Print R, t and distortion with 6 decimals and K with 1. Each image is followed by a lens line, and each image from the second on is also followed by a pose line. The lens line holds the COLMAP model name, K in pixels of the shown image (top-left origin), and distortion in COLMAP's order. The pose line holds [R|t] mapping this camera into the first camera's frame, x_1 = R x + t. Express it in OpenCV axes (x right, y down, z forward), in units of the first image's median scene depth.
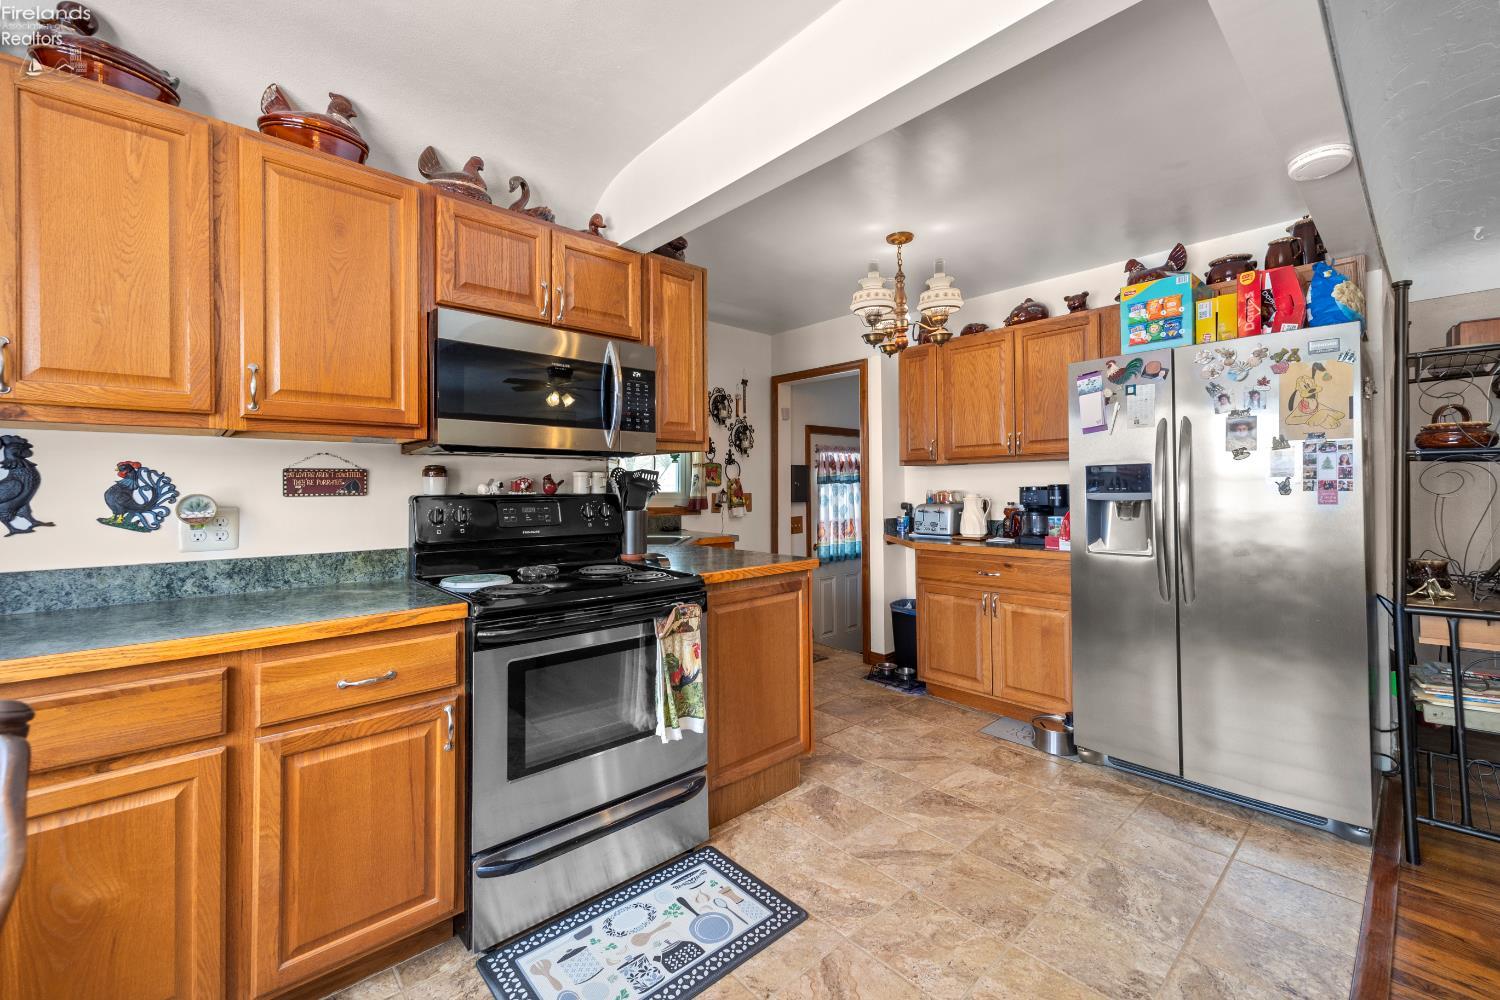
lens RADIAL K [[610.5, 0, 749.0], [0, 610.5, 485.3], [0, 0, 1]] dist [0.003006, 0.000182]
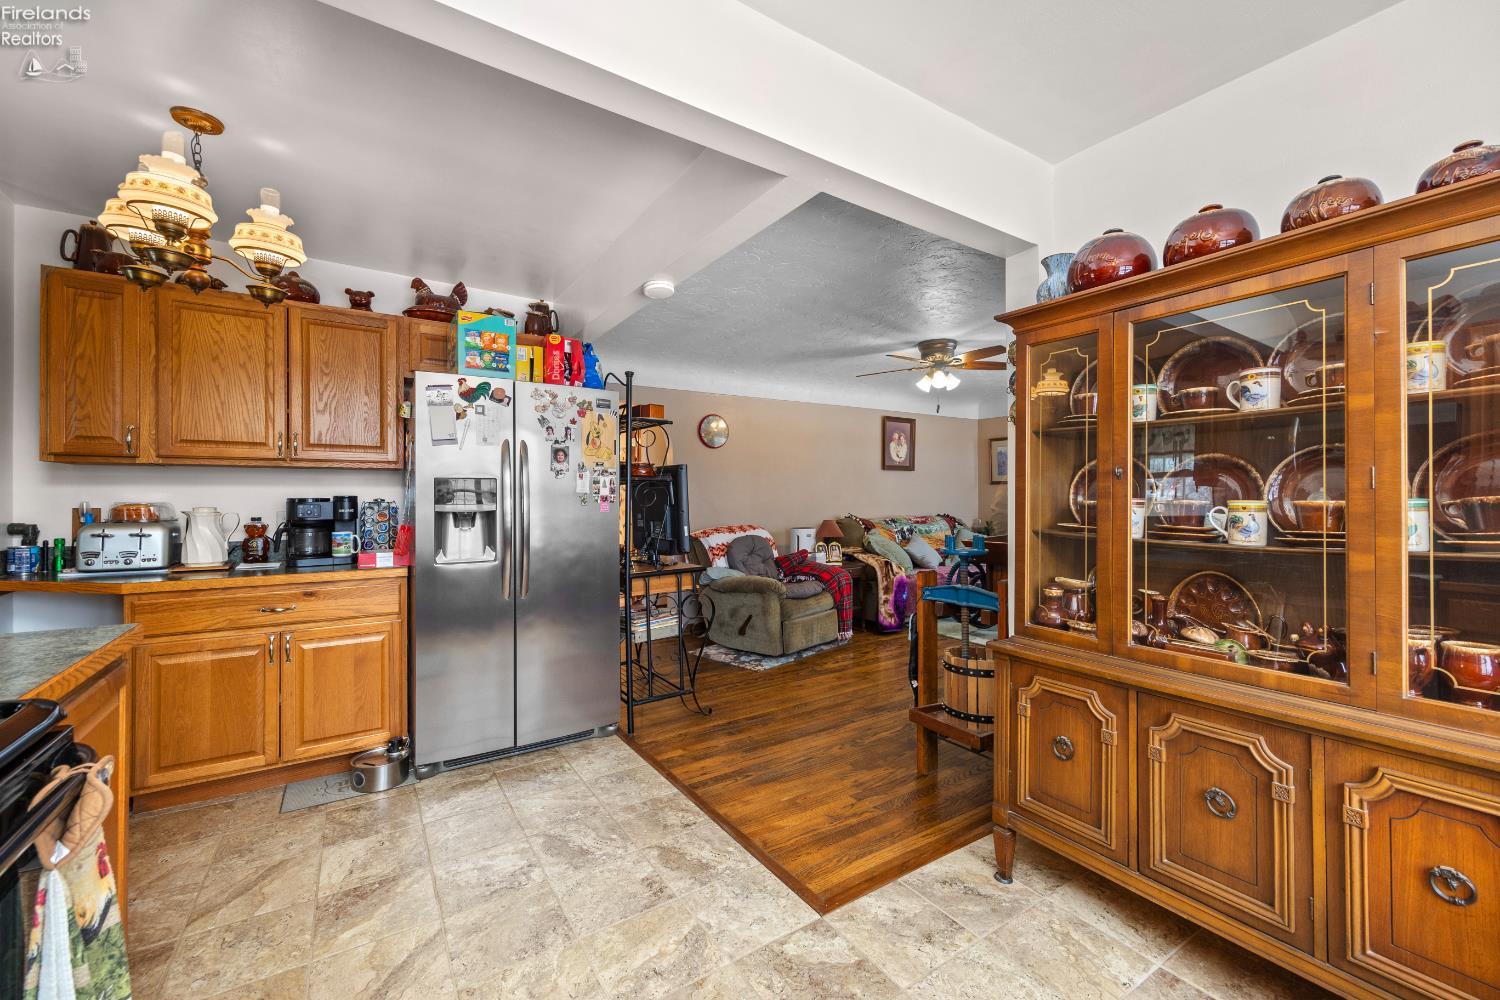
lens RADIAL K [[601.0, 0, 748.0], [0, 601.0, 493.9], [0, 0, 1]] dist [0.002025, -0.000098]
pose [[0.156764, 0.012842, 0.987553, -0.370108], [-0.007669, 0.999901, -0.011785, 0.002455], [-0.987606, -0.005726, 0.156847, 0.378915]]
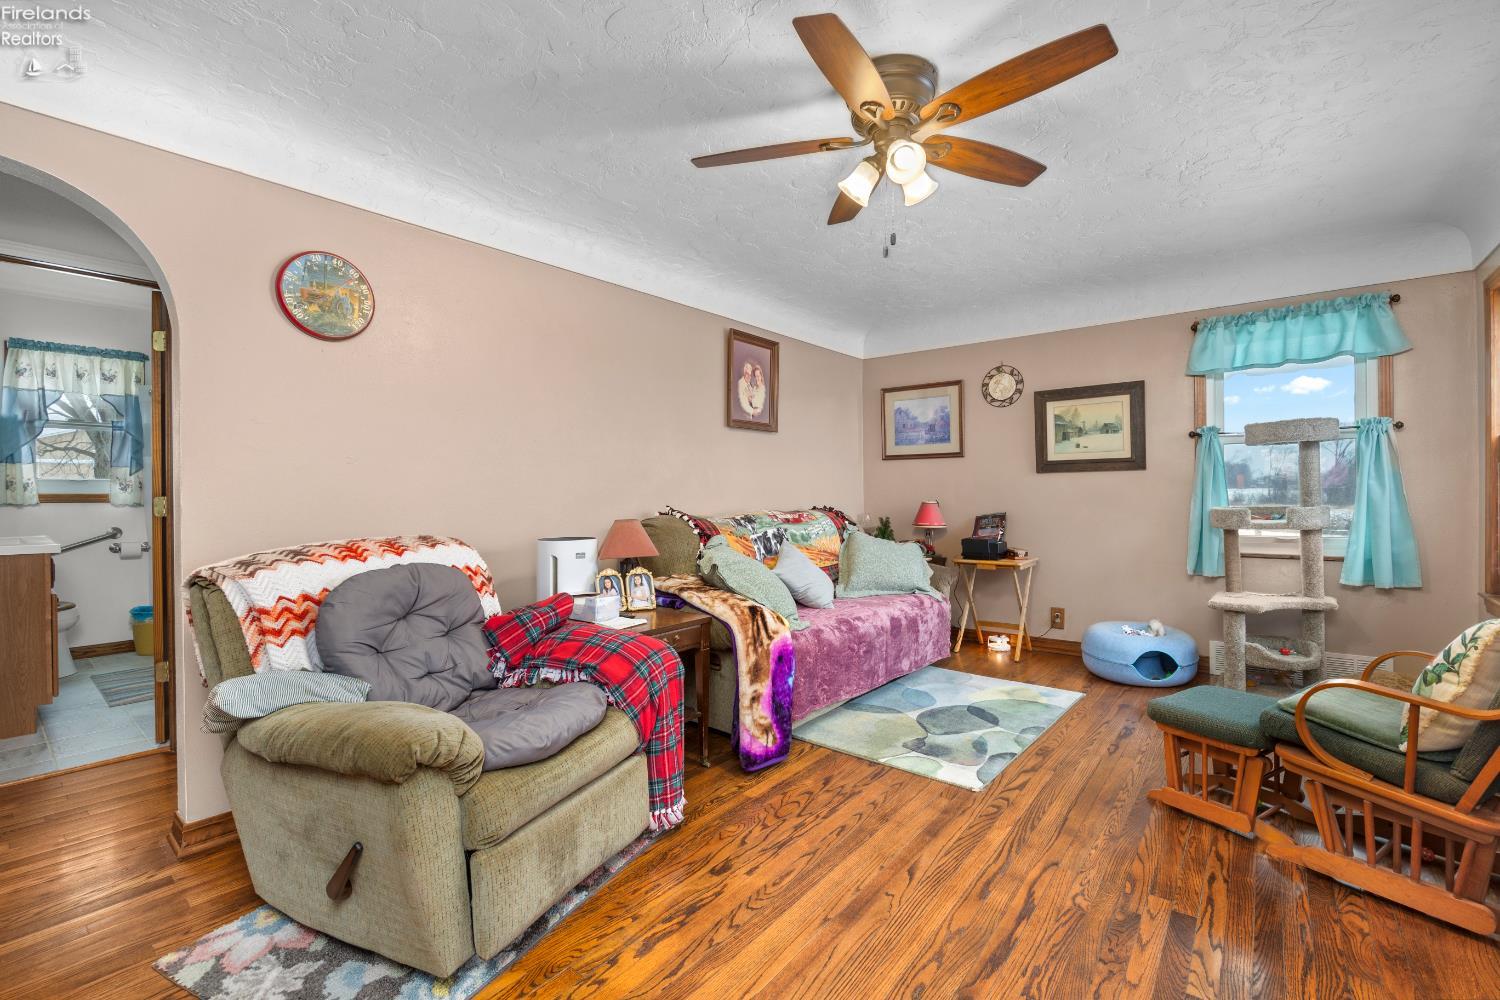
lens RADIAL K [[649.1, 0, 750.0], [0, 649.1, 500.0], [0, 0, 1]] dist [-0.003194, -0.000118]
pose [[-0.152486, 0.000024, 0.988306, 0.849578], [-0.000223, 1.000000, -0.000059, 0.040030], [-0.988306, -0.000230, -0.152486, 0.393386]]
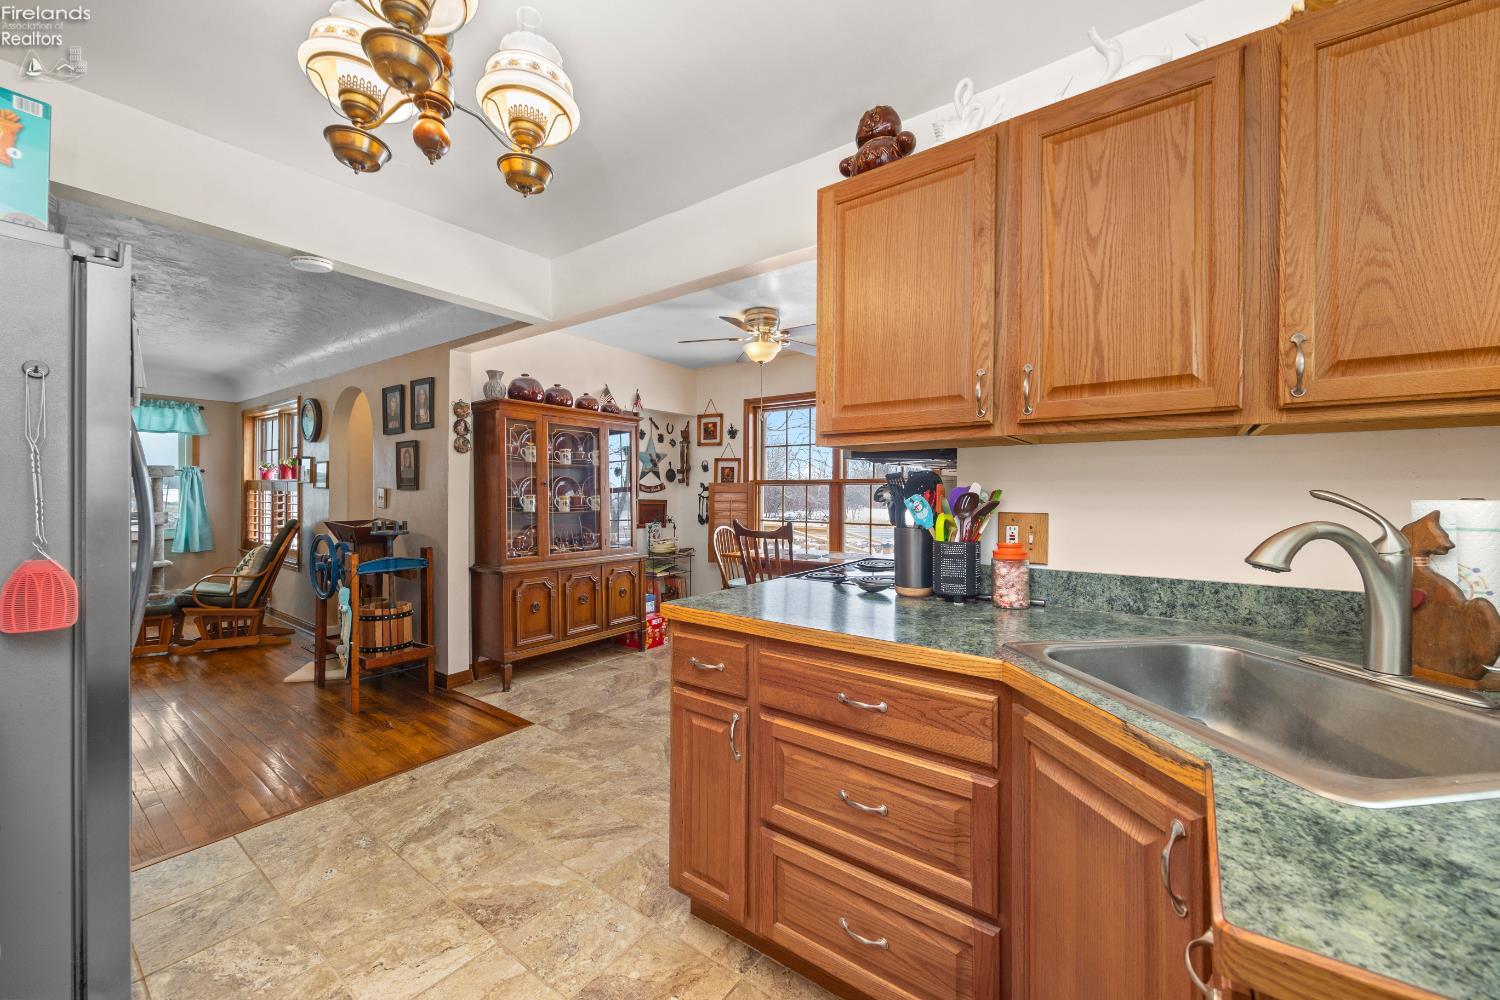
lens RADIAL K [[578.6, 0, 745.7], [0, 578.6, 492.3], [0, 0, 1]] dist [0.000241, -0.000082]
pose [[-0.981993, 0.003275, -0.188887, 0.152694], [0.004761, 0.999961, -0.007412, 0.003381], [0.188855, -0.008178, -0.981971, 1.748882]]
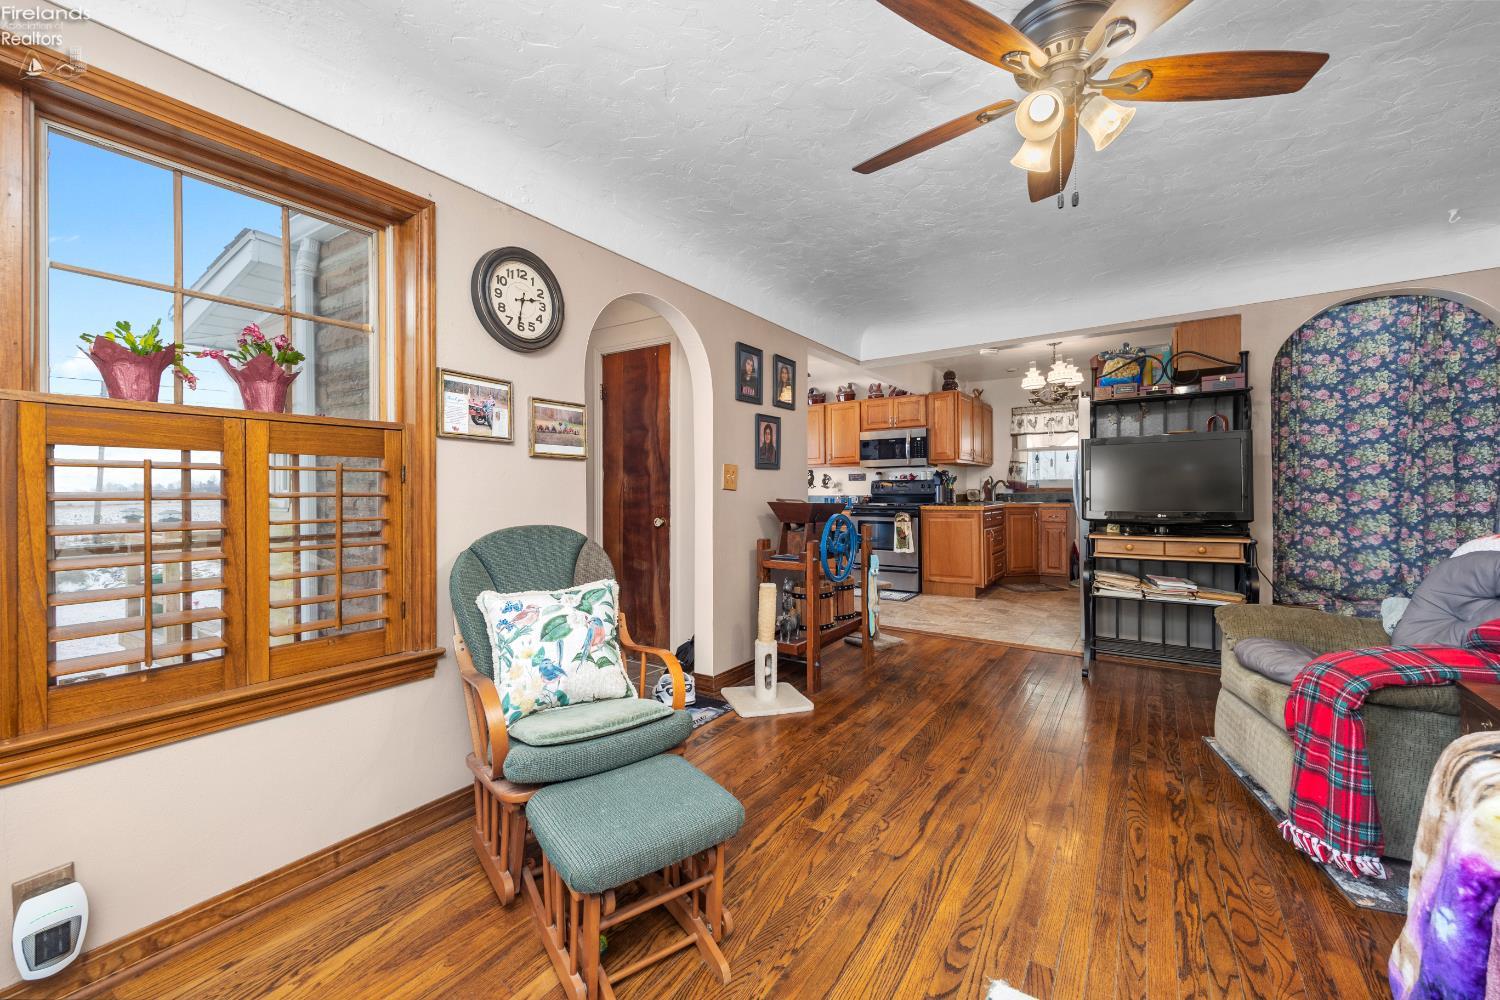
lens RADIAL K [[601.0, 0, 748.0], [0, 601.0, 493.9], [0, 0, 1]] dist [0.002025, -0.000098]
pose [[0.236395, 0.012885, -0.971572, 2.279280], [0.014254, 0.999759, 0.016727, 0.020961], [0.971552, -0.017802, 0.236155, -0.460241]]
